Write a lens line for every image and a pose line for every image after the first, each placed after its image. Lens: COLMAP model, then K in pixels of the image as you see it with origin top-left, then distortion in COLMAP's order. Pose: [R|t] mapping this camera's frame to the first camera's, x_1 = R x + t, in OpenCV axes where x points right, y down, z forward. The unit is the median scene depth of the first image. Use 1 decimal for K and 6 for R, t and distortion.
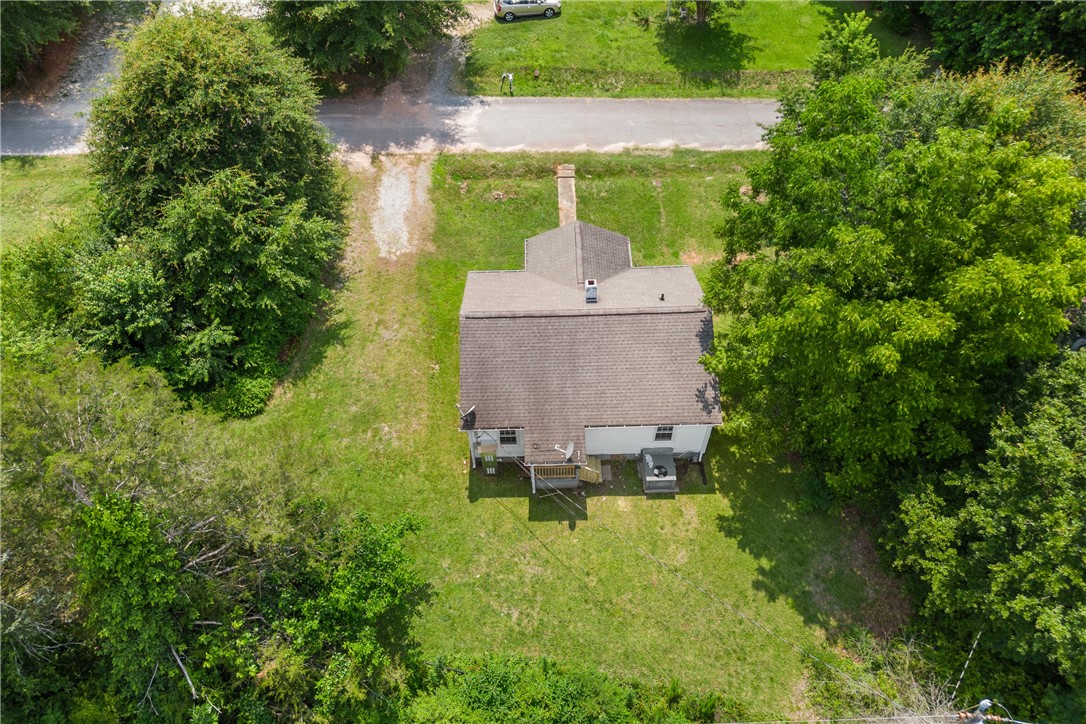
lens RADIAL K [[762.0, 0, 545.5], [0, 762.0, 340.8], [0, 0, 1]] dist [0.065872, -0.058557]
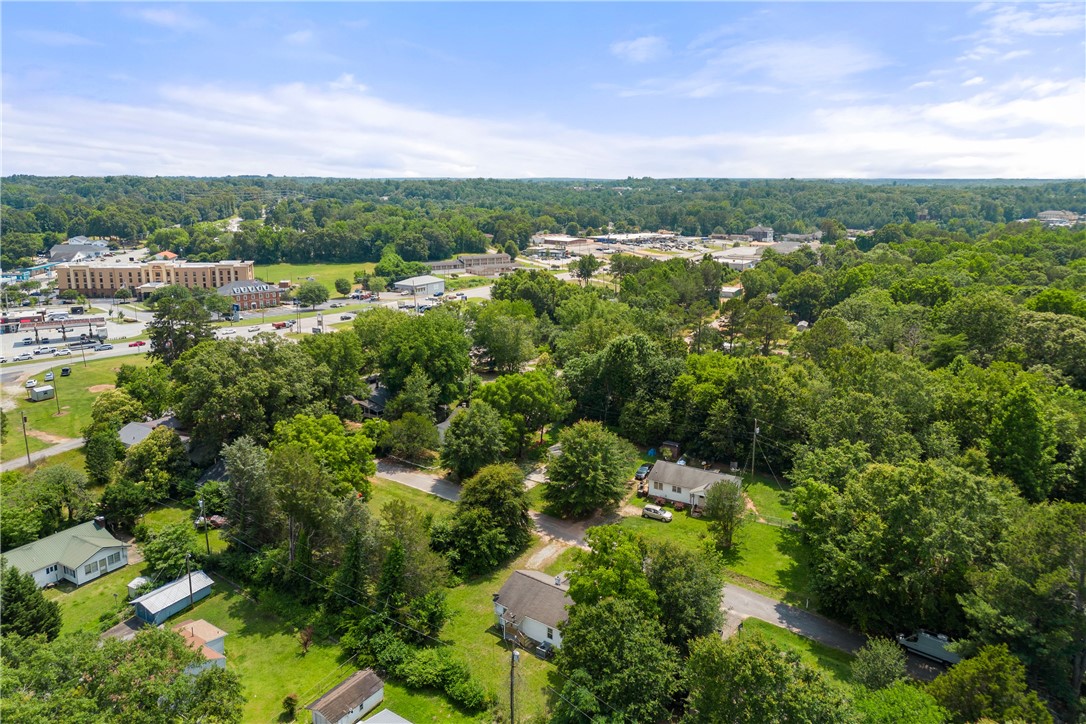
lens RADIAL K [[762.0, 0, 545.5], [0, 762.0, 340.8], [0, 0, 1]] dist [0.065872, -0.058557]
pose [[0.781647, 0.149626, -0.605508, 1.326310], [-0.498916, 0.732597, -0.463017, 0.508130], [0.374314, 0.664013, 0.647283, -1.178943]]
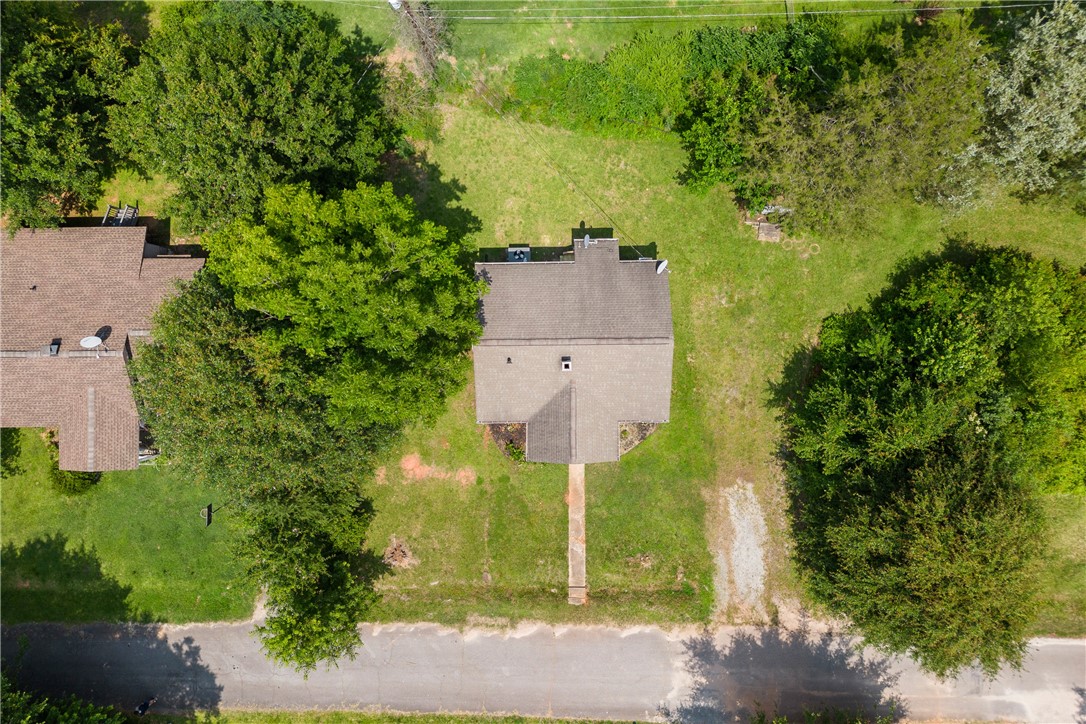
lens RADIAL K [[762.0, 0, 545.5], [0, 762.0, 340.8], [0, 0, 1]] dist [0.065872, -0.058557]
pose [[-0.999537, -0.012718, 0.027646, 0.050274], [0.027245, -0.778720, 0.626780, -0.665092], [0.013557, 0.627243, 0.778706, 0.021653]]
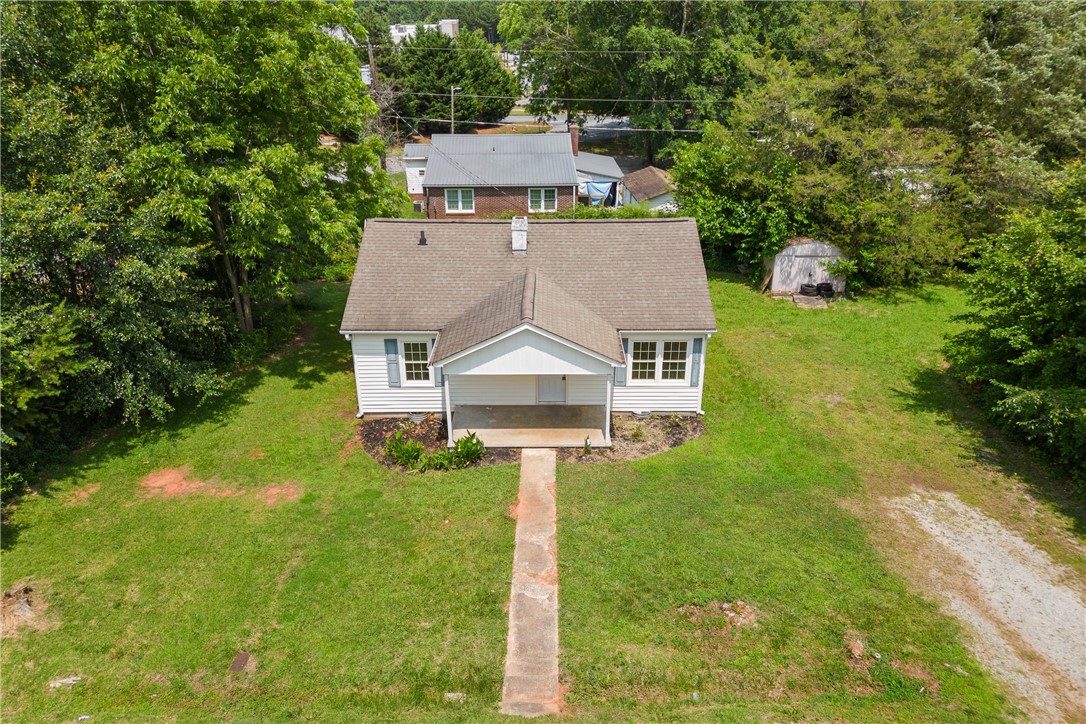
lens RADIAL K [[762.0, 0, 545.5], [0, 762.0, 340.8], [0, 0, 1]] dist [0.065872, -0.058557]
pose [[-0.999664, 0.005592, 0.025327, 0.014784], [0.025916, 0.254813, 0.966643, -0.609374], [-0.001048, 0.966974, -0.254872, 1.066016]]
